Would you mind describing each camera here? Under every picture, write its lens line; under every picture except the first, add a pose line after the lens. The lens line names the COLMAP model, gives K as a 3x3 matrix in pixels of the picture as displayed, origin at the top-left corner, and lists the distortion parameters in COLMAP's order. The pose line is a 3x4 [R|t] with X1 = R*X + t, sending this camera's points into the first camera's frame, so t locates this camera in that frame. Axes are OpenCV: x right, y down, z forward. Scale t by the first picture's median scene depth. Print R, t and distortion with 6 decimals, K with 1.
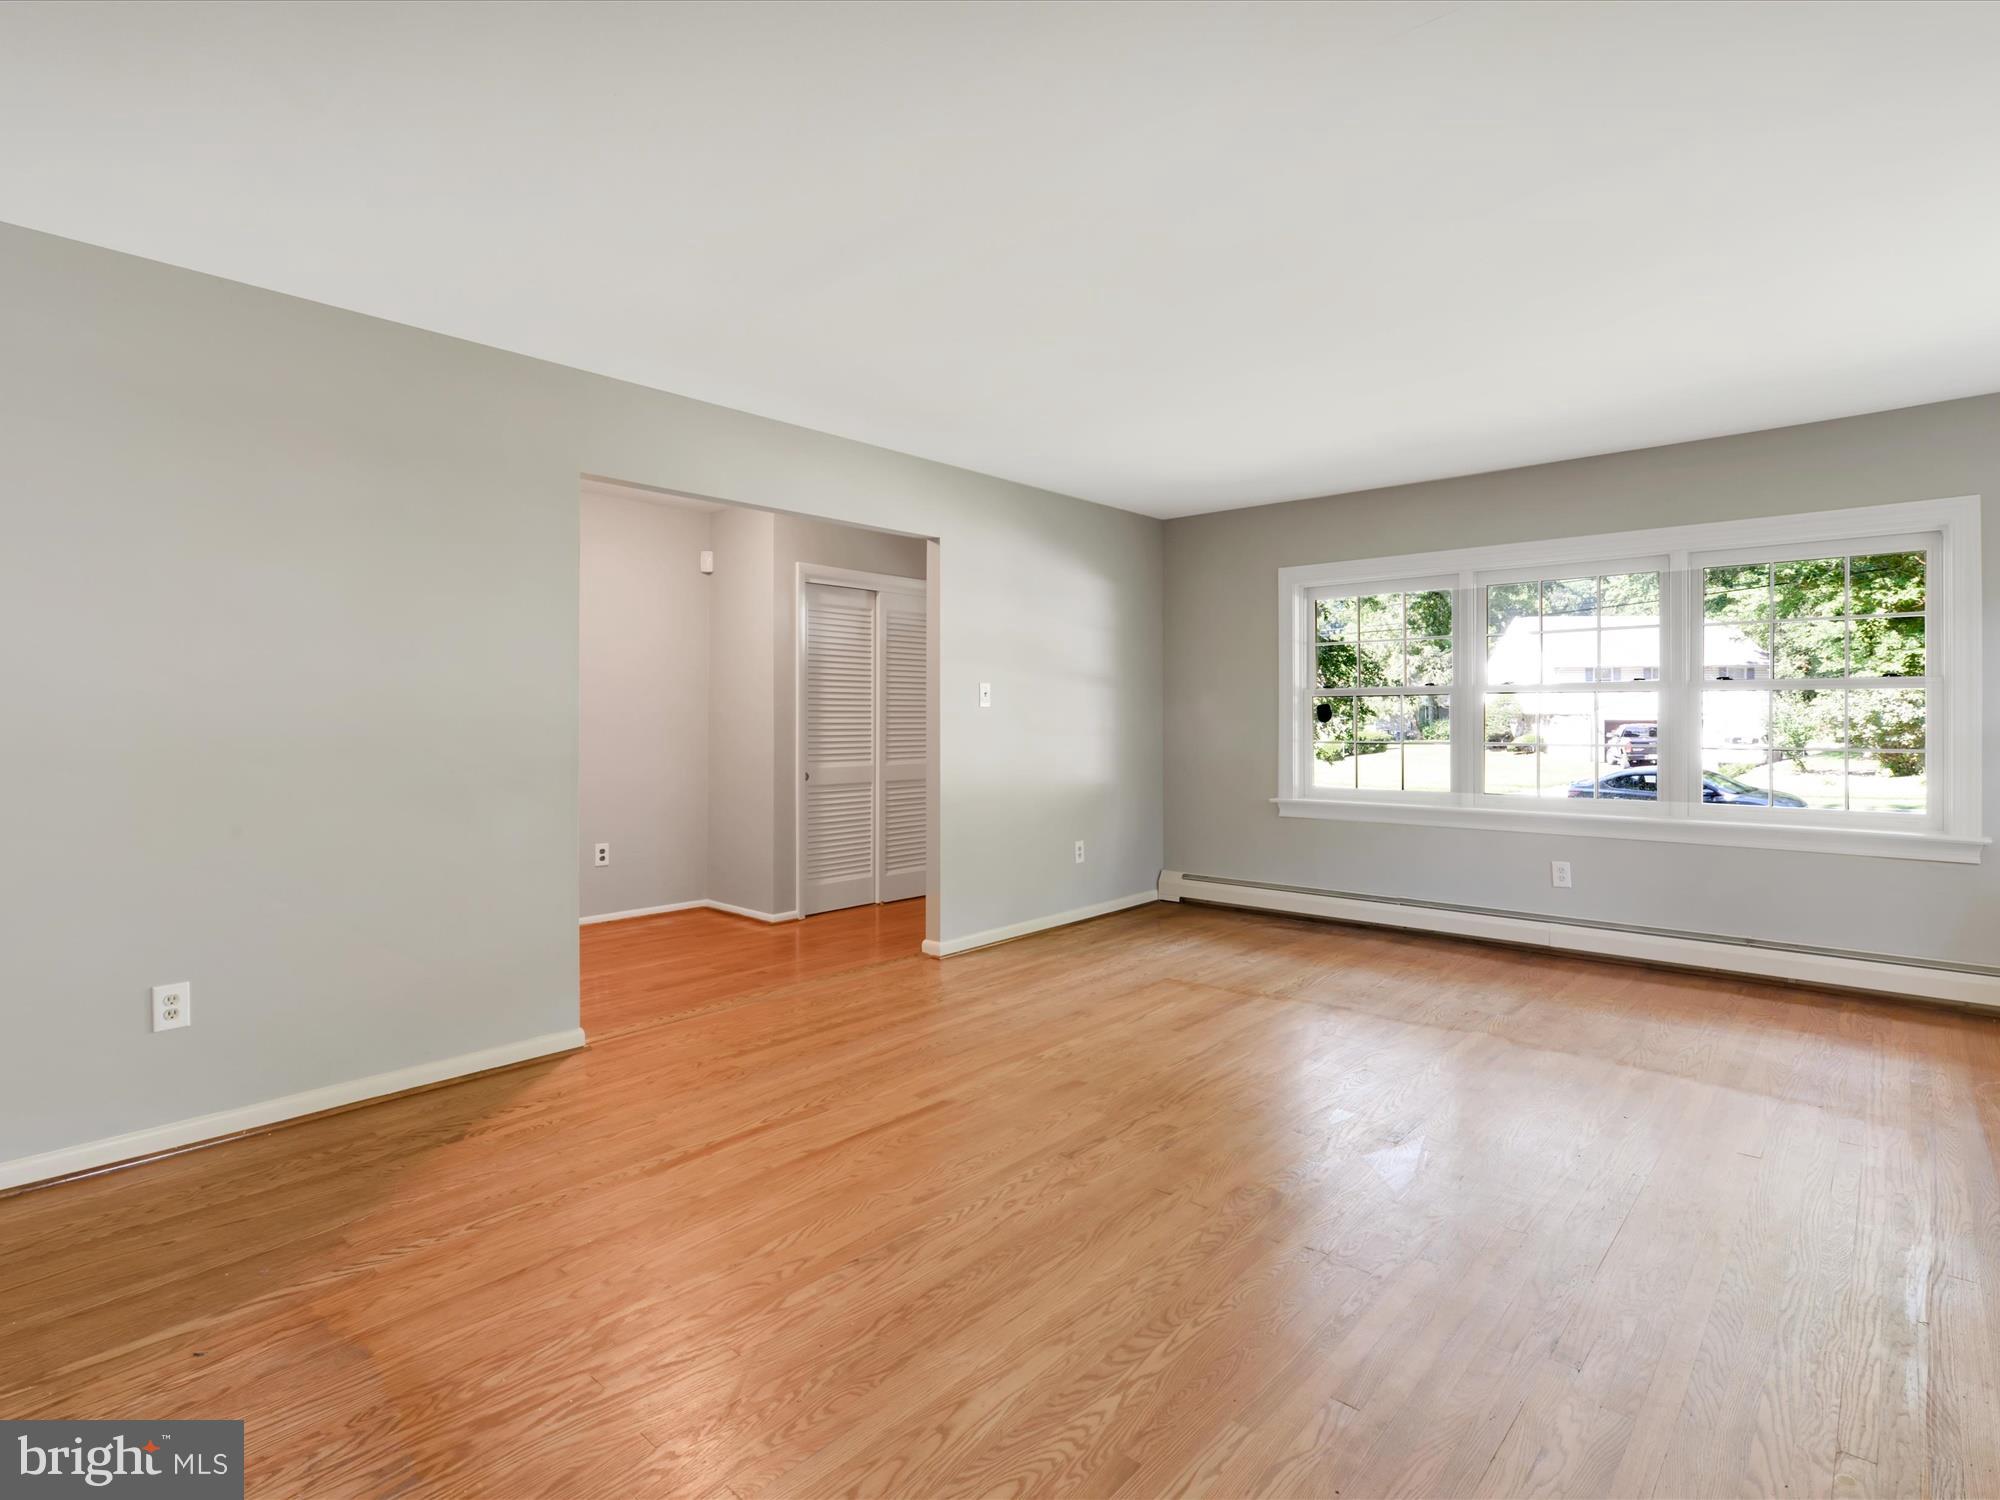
lens RADIAL K [[1021.8, 0, 1020.8], [0, 1021.8, 716.7], [0, 0, 1]] dist [-0.000972, 0.000323]
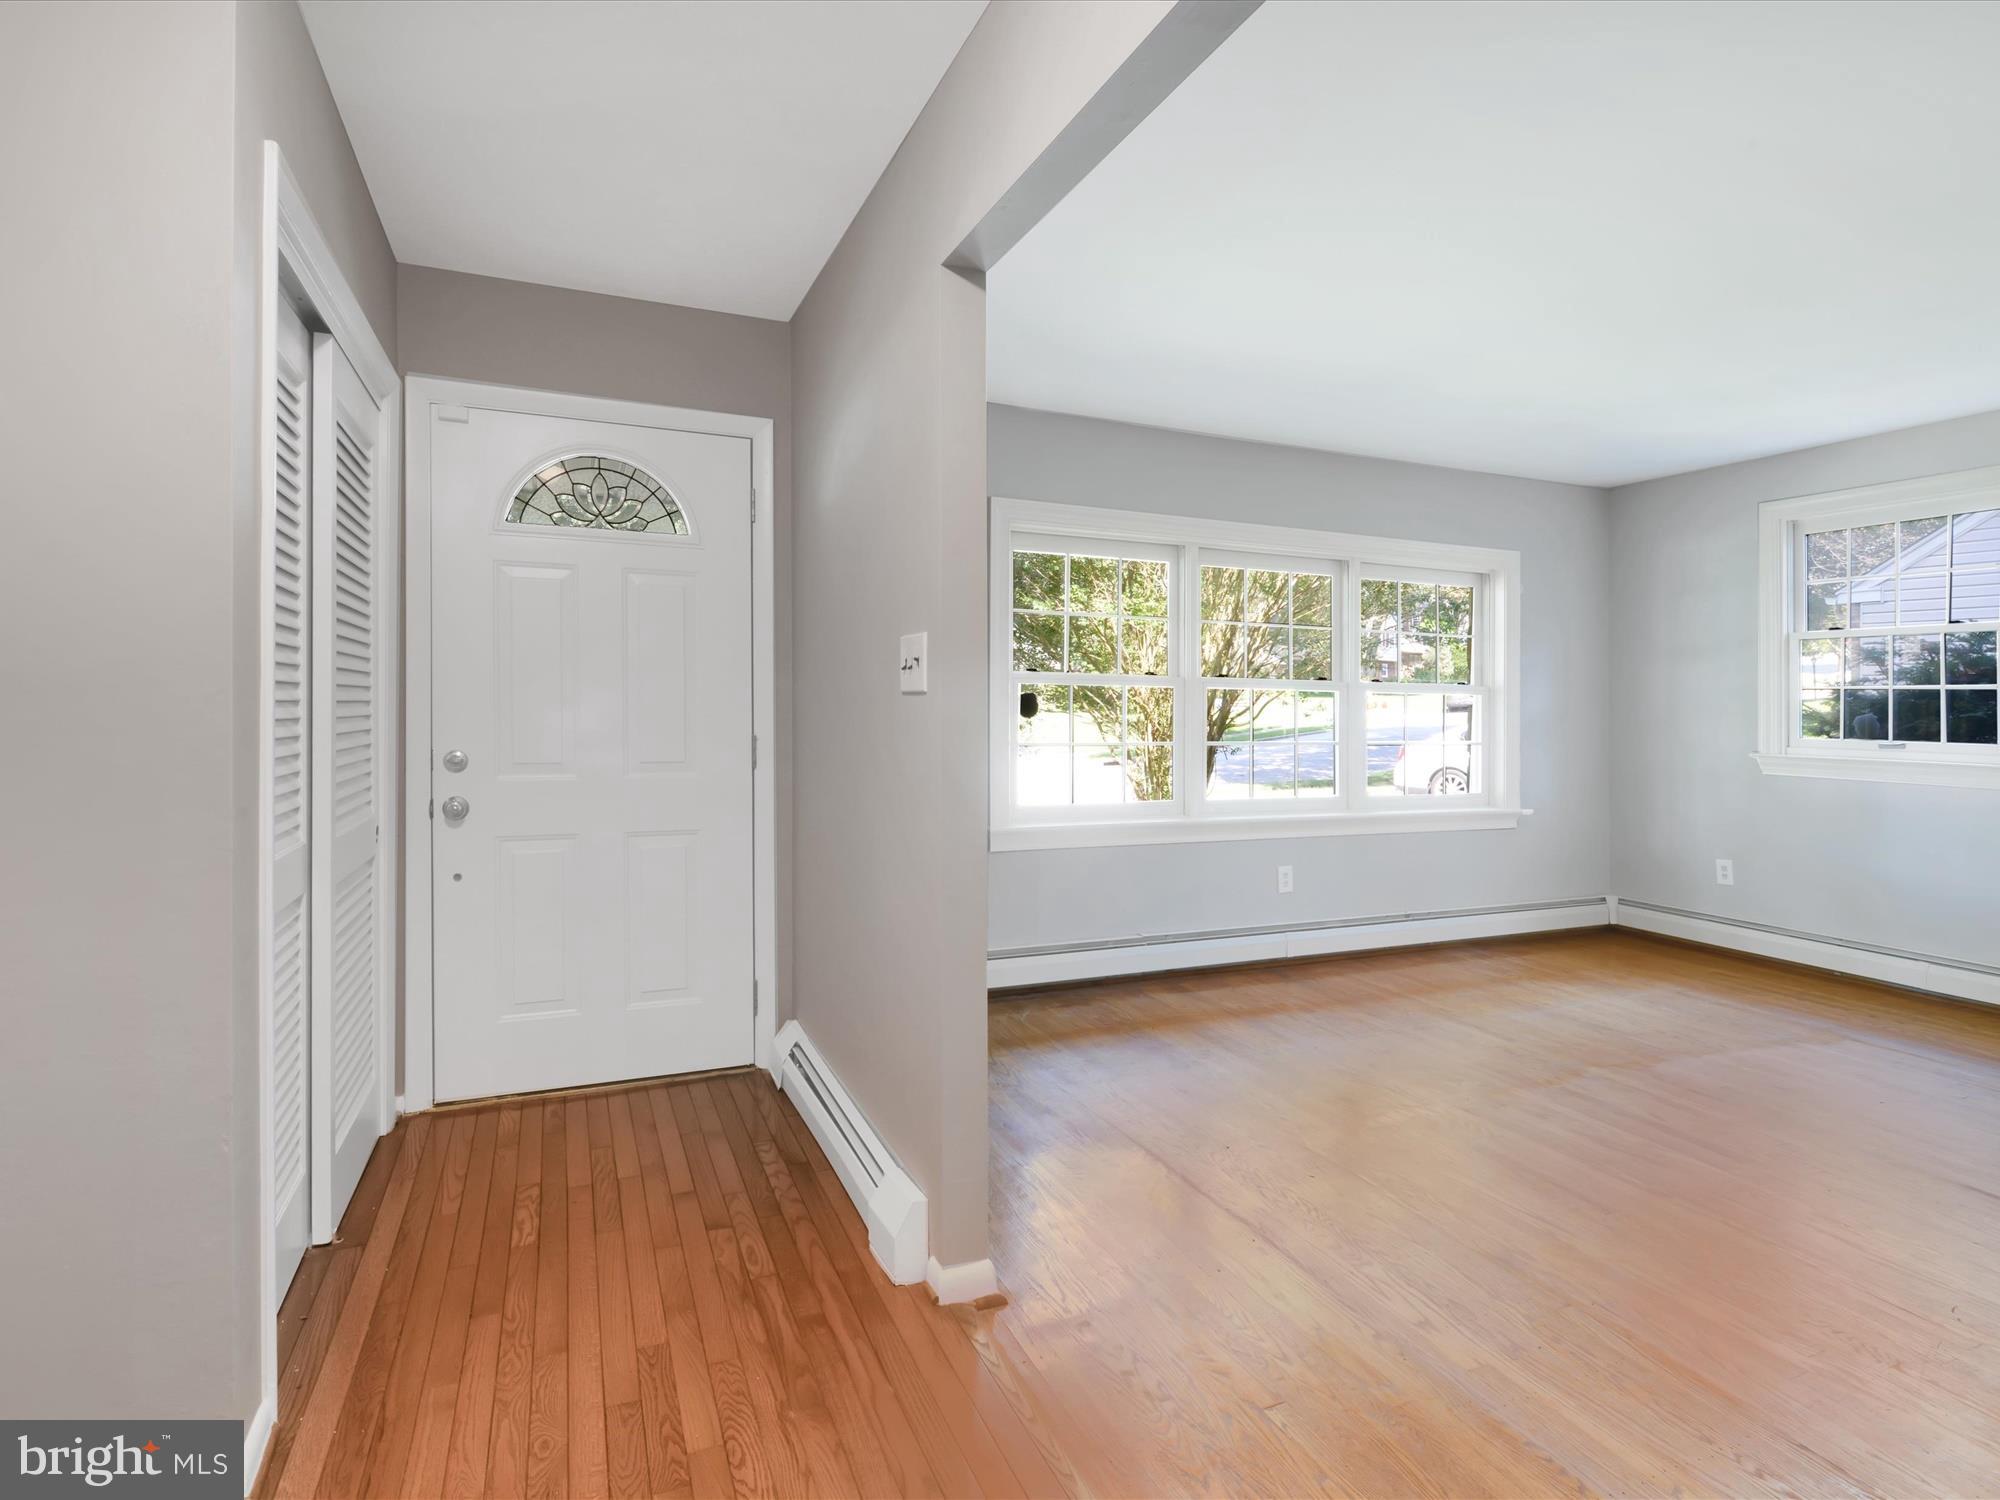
lens RADIAL K [[1021.8, 0, 1020.8], [0, 1021.8, 716.7], [0, 0, 1]] dist [-0.000972, 0.000323]
pose [[0.427663, 0.011362, 0.903867, -0.534910], [-0.013683, 0.999888, -0.006095, 0.014874], [-0.903835, -0.009761, 0.427770, 1.000809]]
